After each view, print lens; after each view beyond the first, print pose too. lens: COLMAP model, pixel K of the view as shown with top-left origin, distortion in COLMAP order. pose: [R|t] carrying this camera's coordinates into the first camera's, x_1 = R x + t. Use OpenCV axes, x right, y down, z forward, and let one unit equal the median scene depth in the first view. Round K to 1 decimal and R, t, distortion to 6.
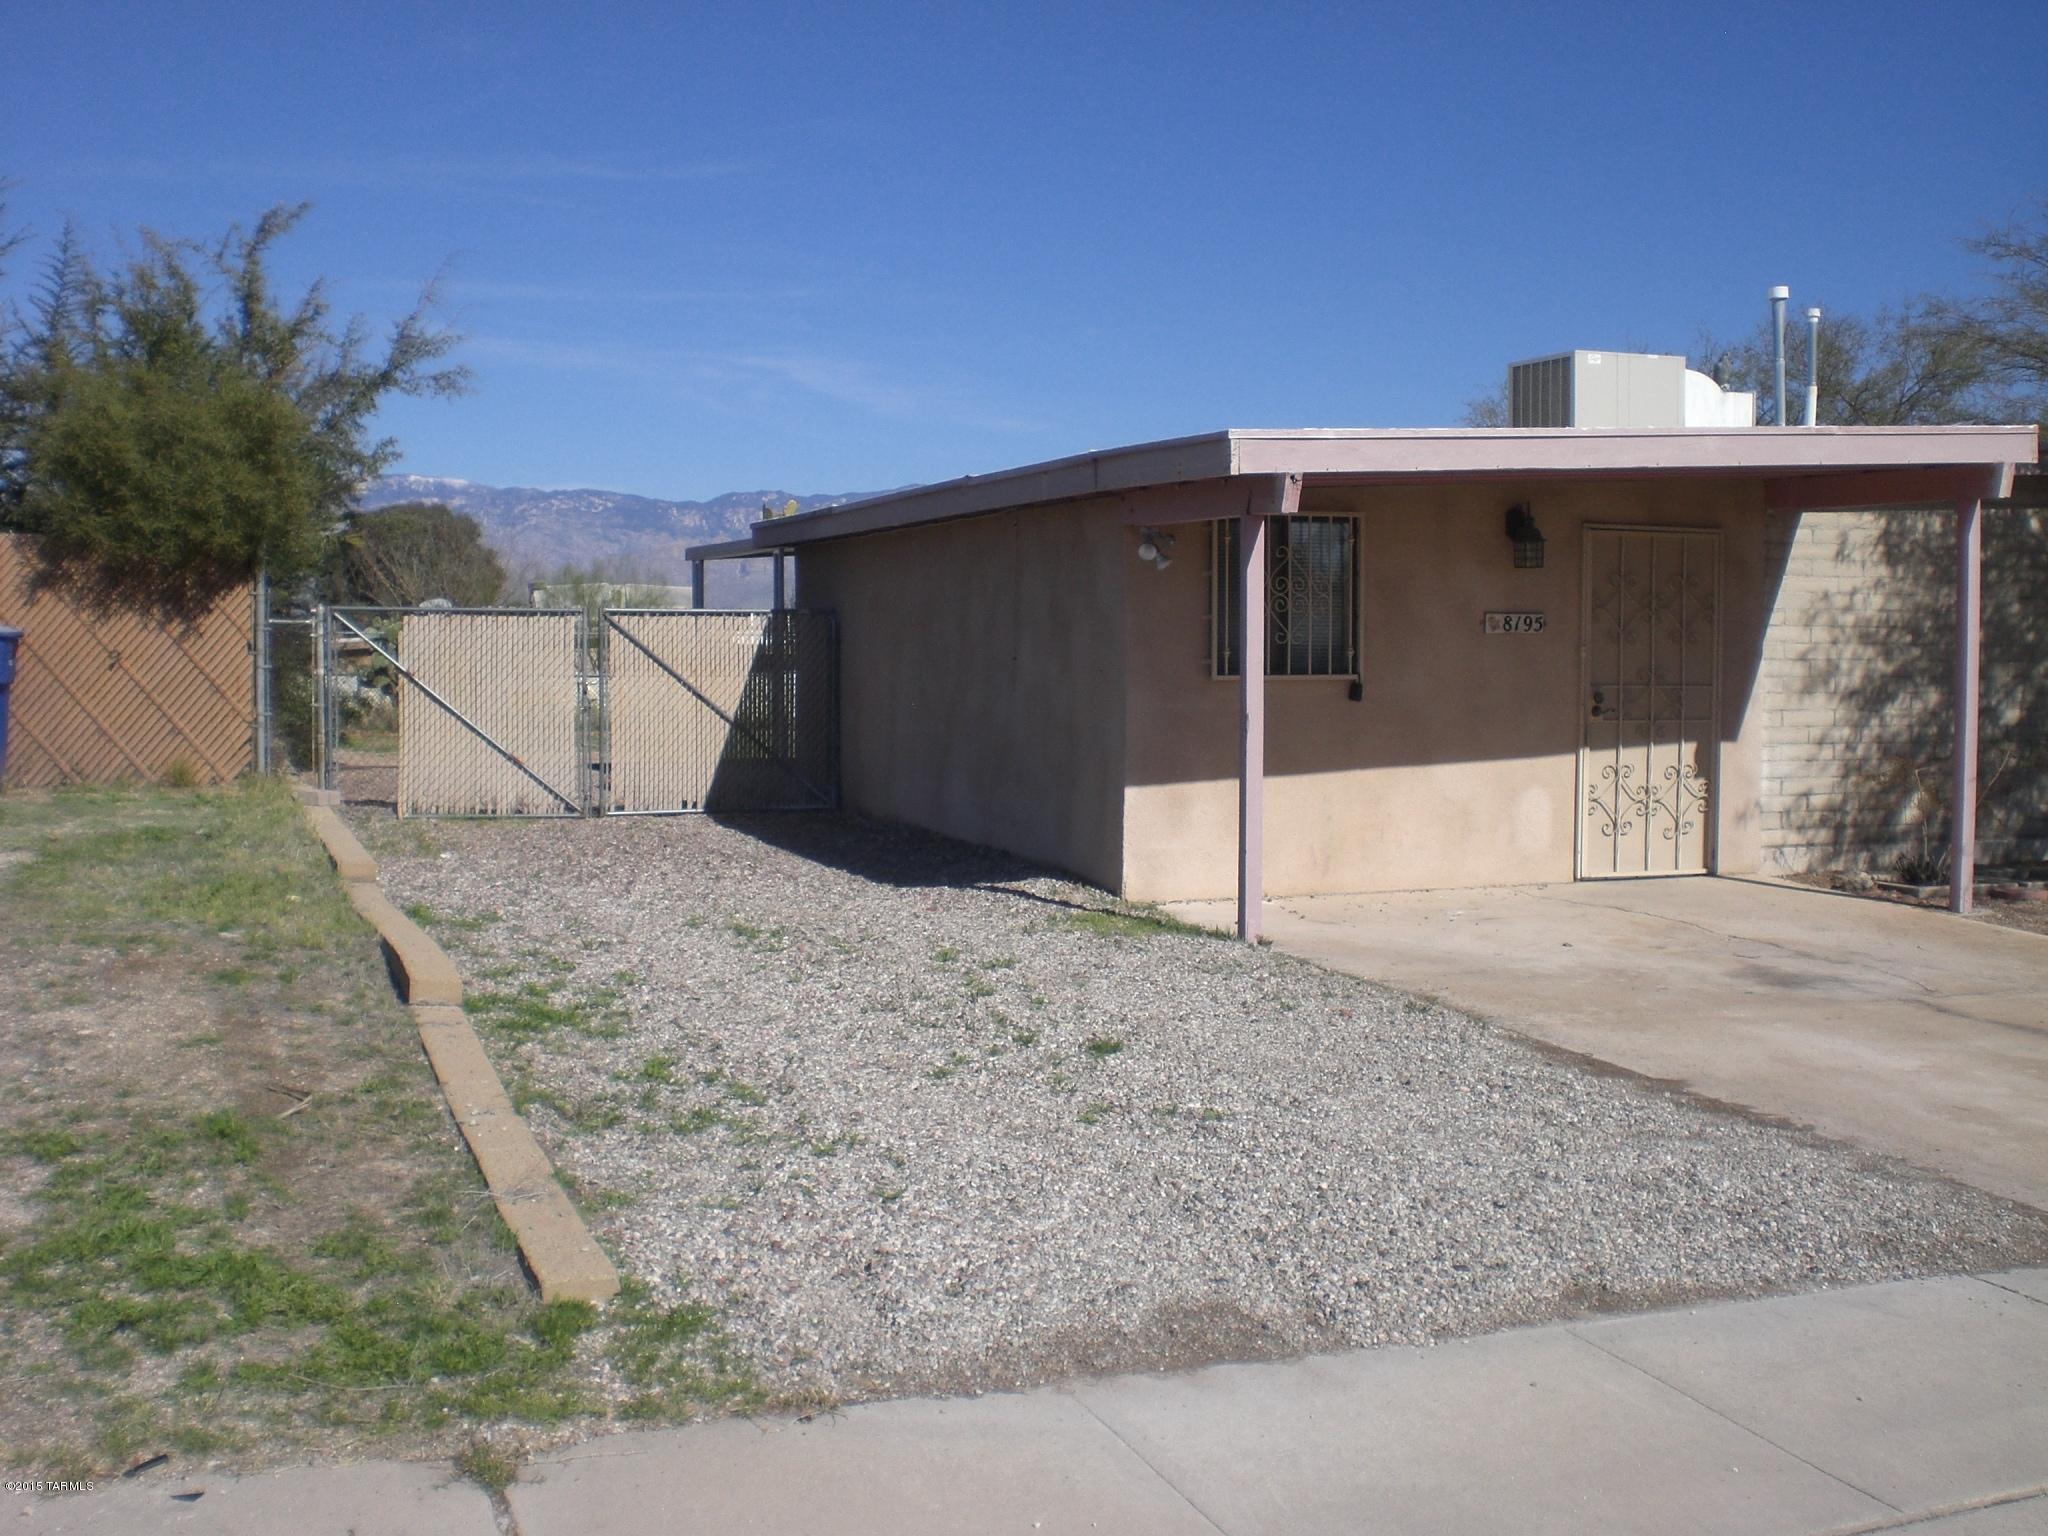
lens RADIAL K [[2312.1, 0, 1024.0], [0, 2312.1, 768.0], [0, 0, 1]] dist [-0.059053, -0.221160]
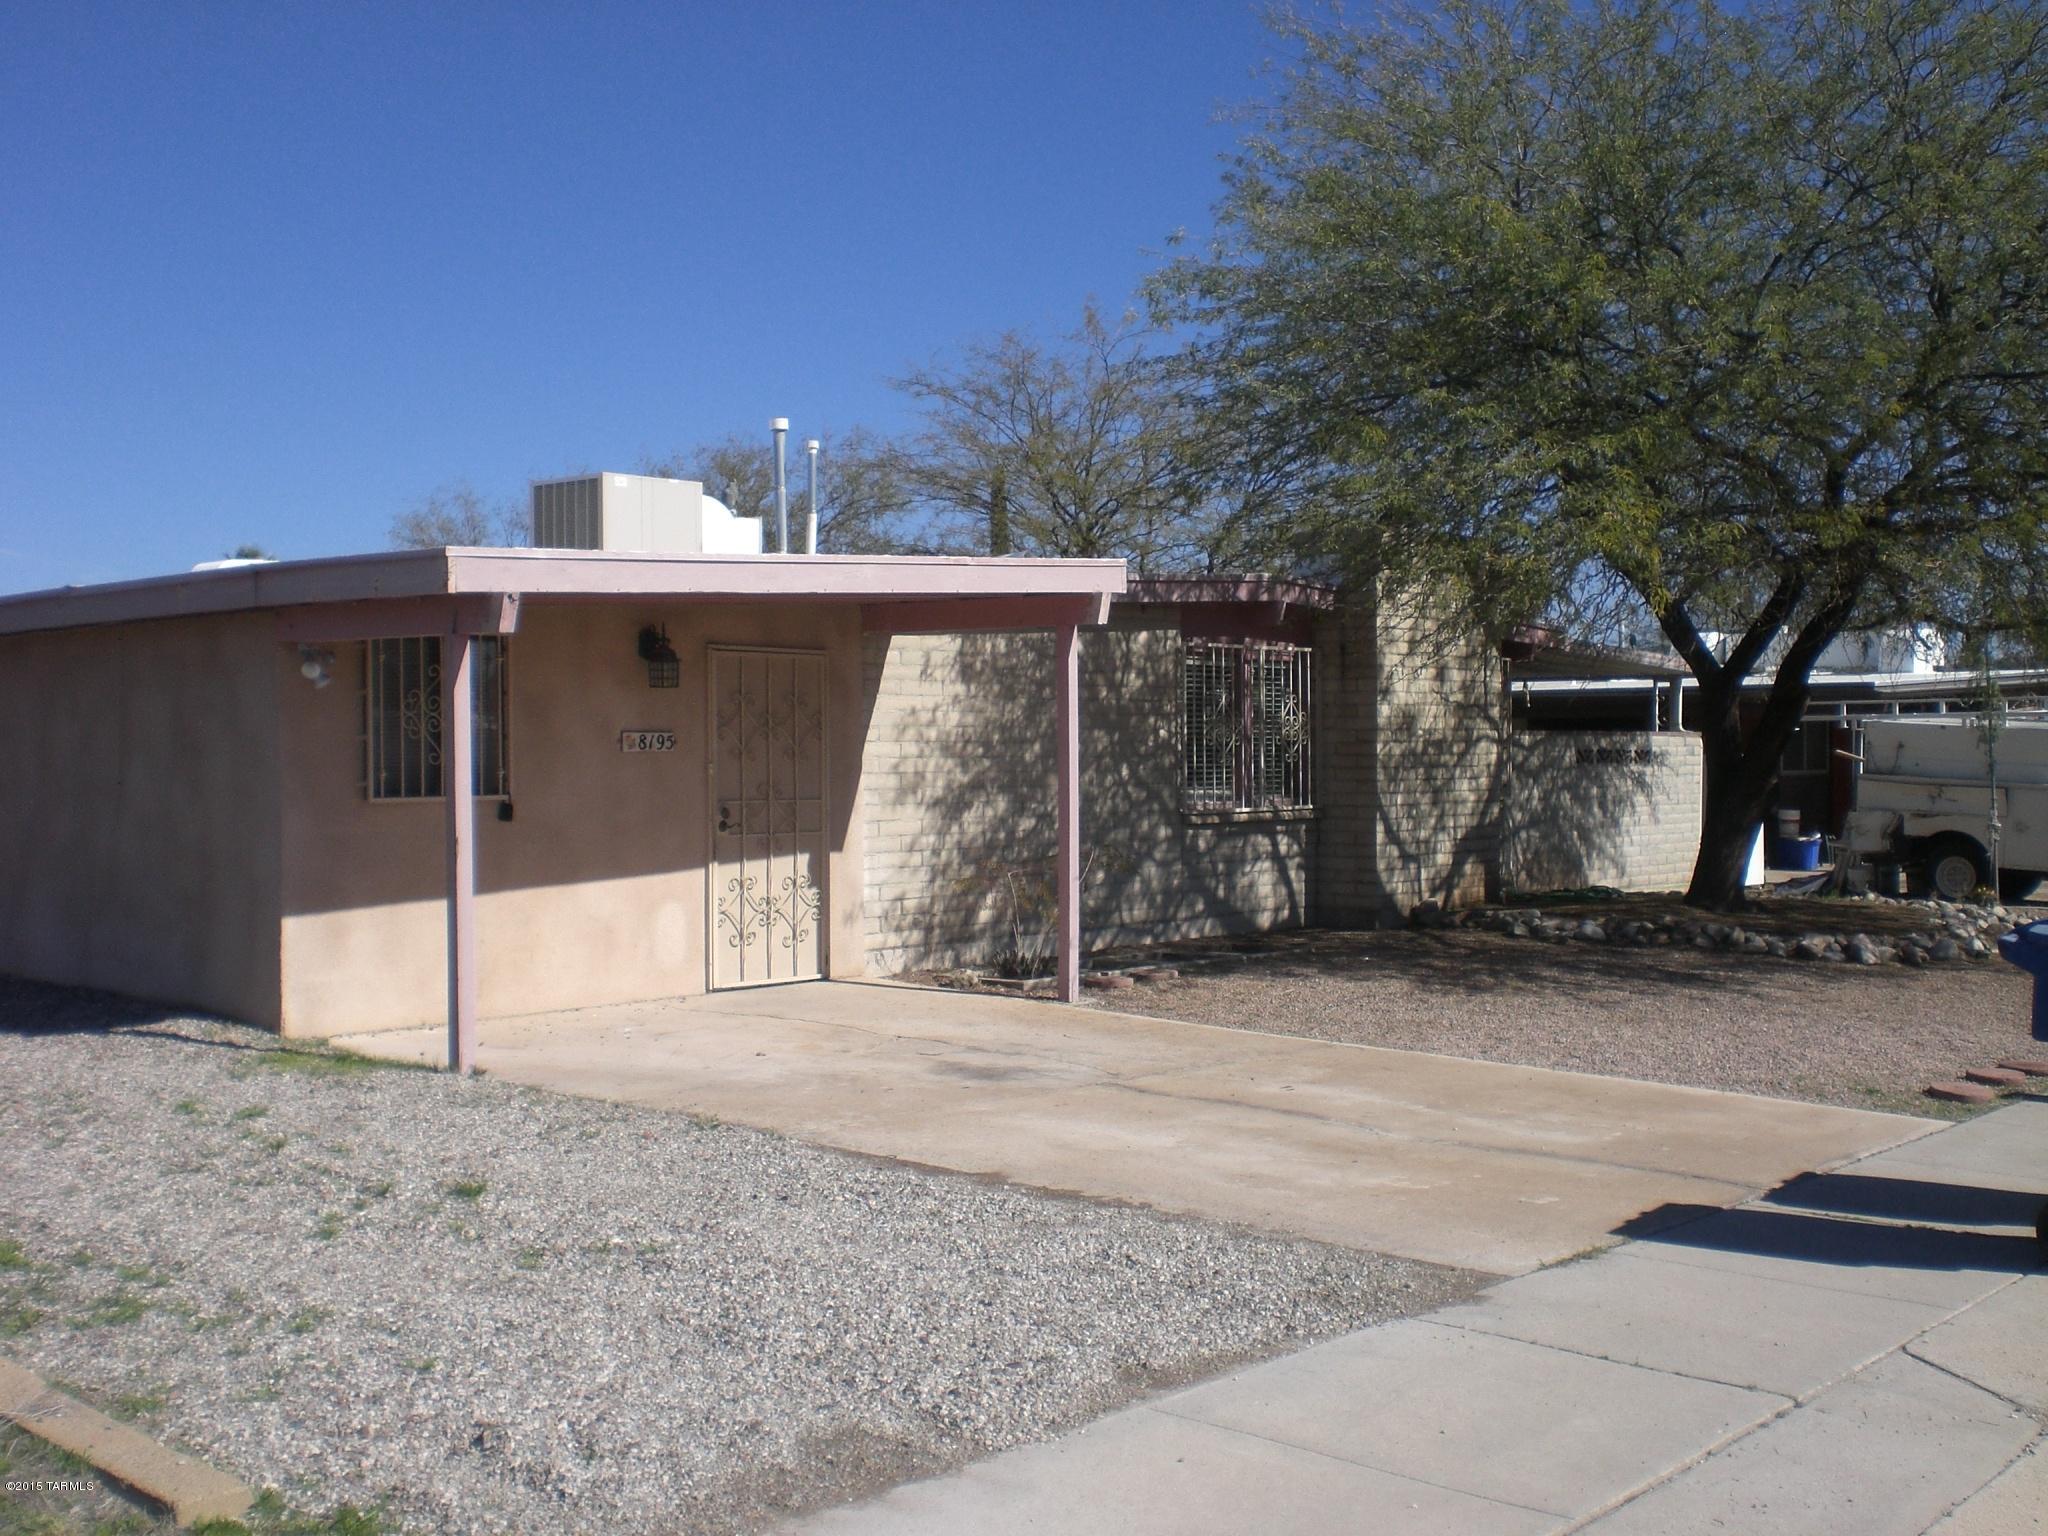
lens RADIAL K [[2312.1, 0, 1024.0], [0, 2312.1, 768.0], [0, 0, 1]] dist [-0.059053, -0.221160]
pose [[0.877852, -0.010696, 0.478813, -0.128021], [0.033887, 0.998632, -0.039820, -0.004944], [-0.477732, 0.051181, 0.877013, 0.028141]]
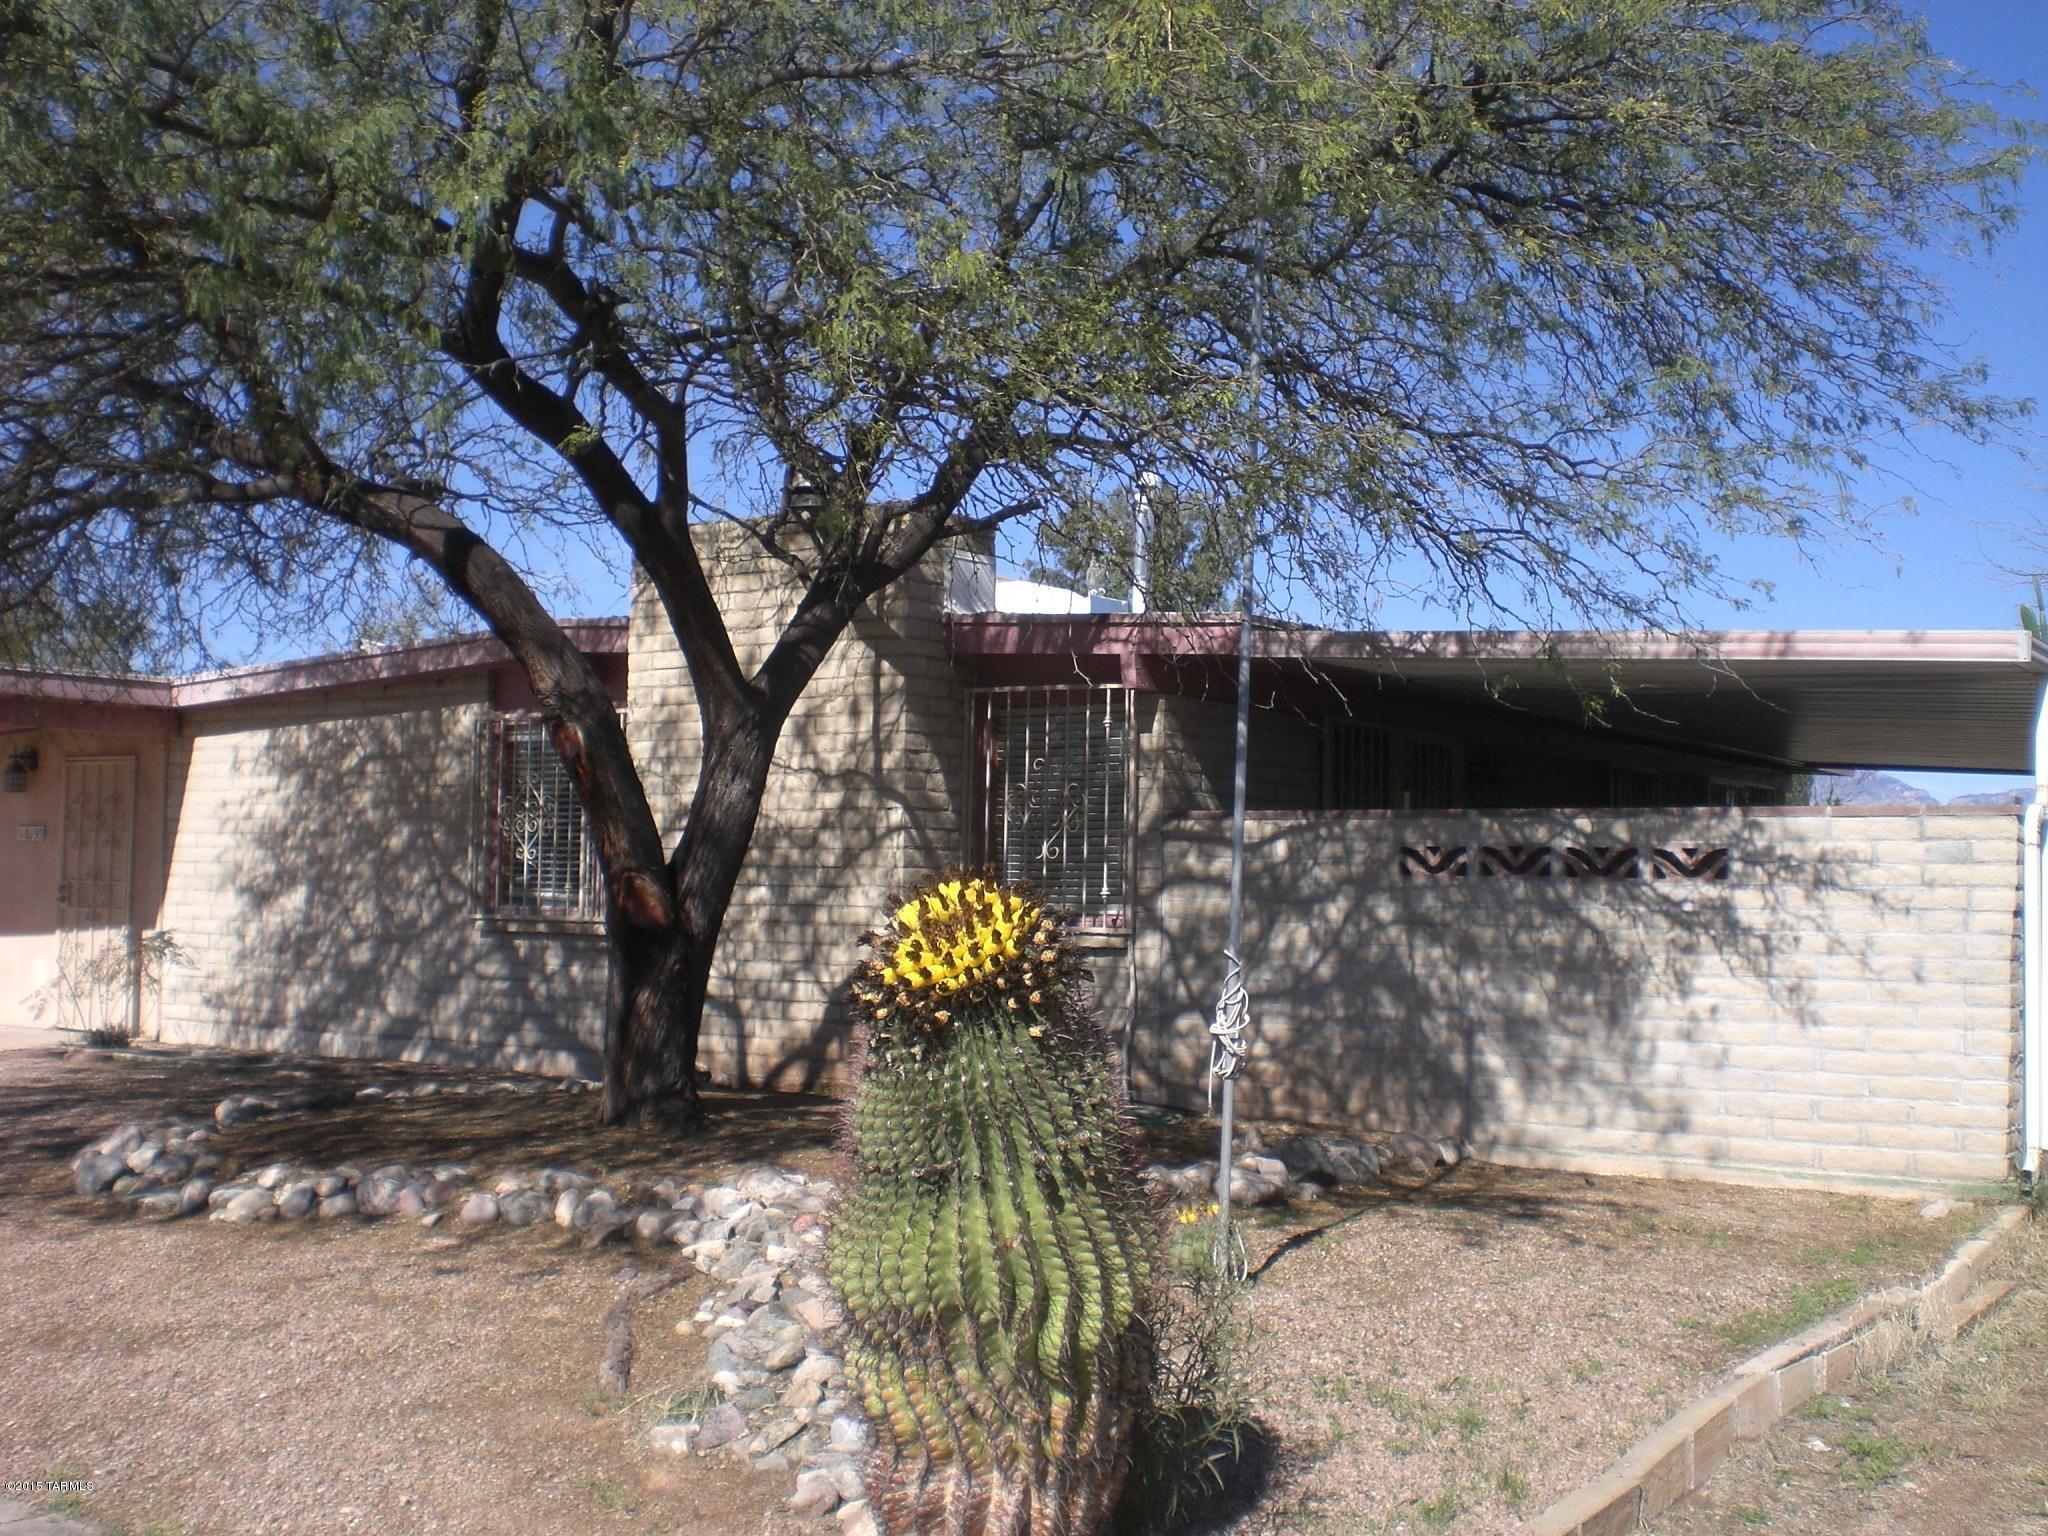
lens RADIAL K [[2312.1, 0, 1024.0], [0, 2312.1, 768.0], [0, 0, 1]] dist [-0.059053, -0.221160]
pose [[0.551696, -0.034835, -0.833318, 1.586268], [-0.056063, 0.995319, -0.078724, -0.027281], [0.832159, 0.090150, 0.547160, 0.730144]]
